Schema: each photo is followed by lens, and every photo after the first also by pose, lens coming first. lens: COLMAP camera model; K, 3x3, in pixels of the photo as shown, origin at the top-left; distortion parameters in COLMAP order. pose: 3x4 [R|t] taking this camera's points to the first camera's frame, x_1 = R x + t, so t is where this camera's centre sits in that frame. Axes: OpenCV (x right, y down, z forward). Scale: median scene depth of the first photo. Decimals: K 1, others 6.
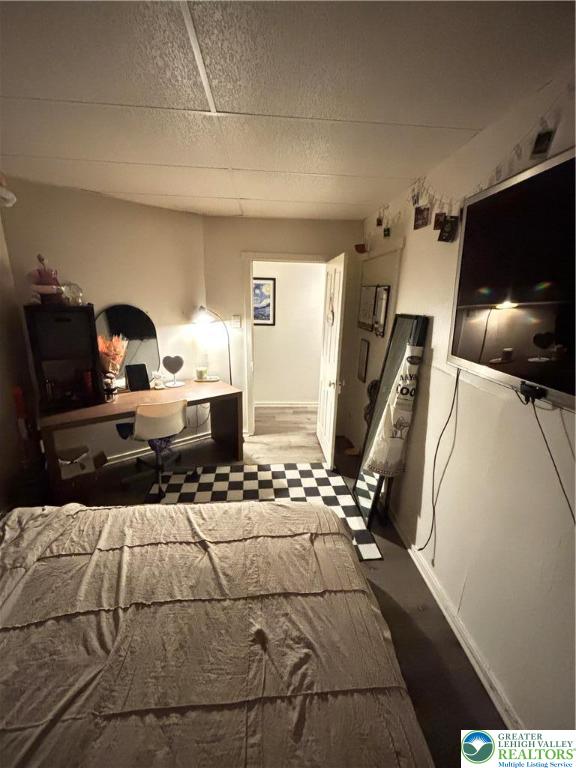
lens RADIAL K [[313.1, 0, 288.4], [0, 313.1, 383.2], [0, 0, 1]] dist [0.001732, 0.001428]
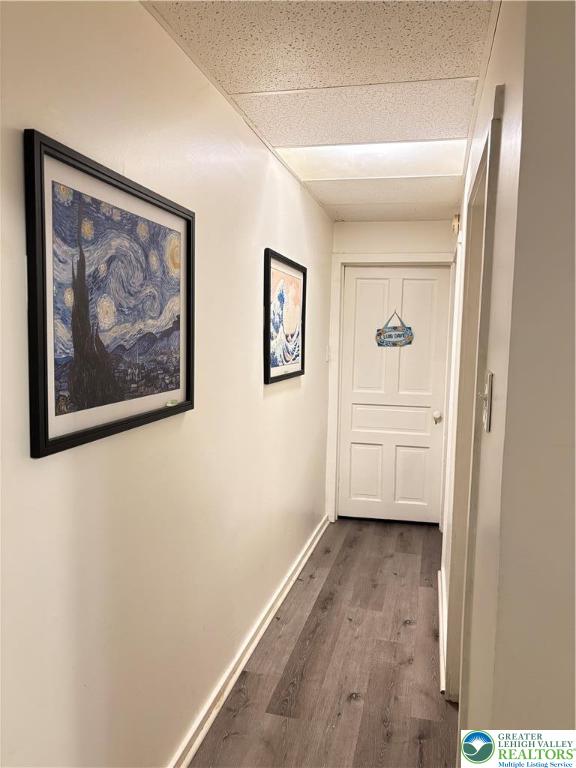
lens RADIAL K [[581.7, 0, 289.6], [0, 581.7, 385.2], [0, 0, 1]] dist [0.031035, -0.020547]
pose [[0.306657, -0.104955, 0.946016, -0.444062], [0.242780, 0.969652, 0.028879, -0.200824], [-0.920337, 0.220817, 0.322831, 0.805671]]
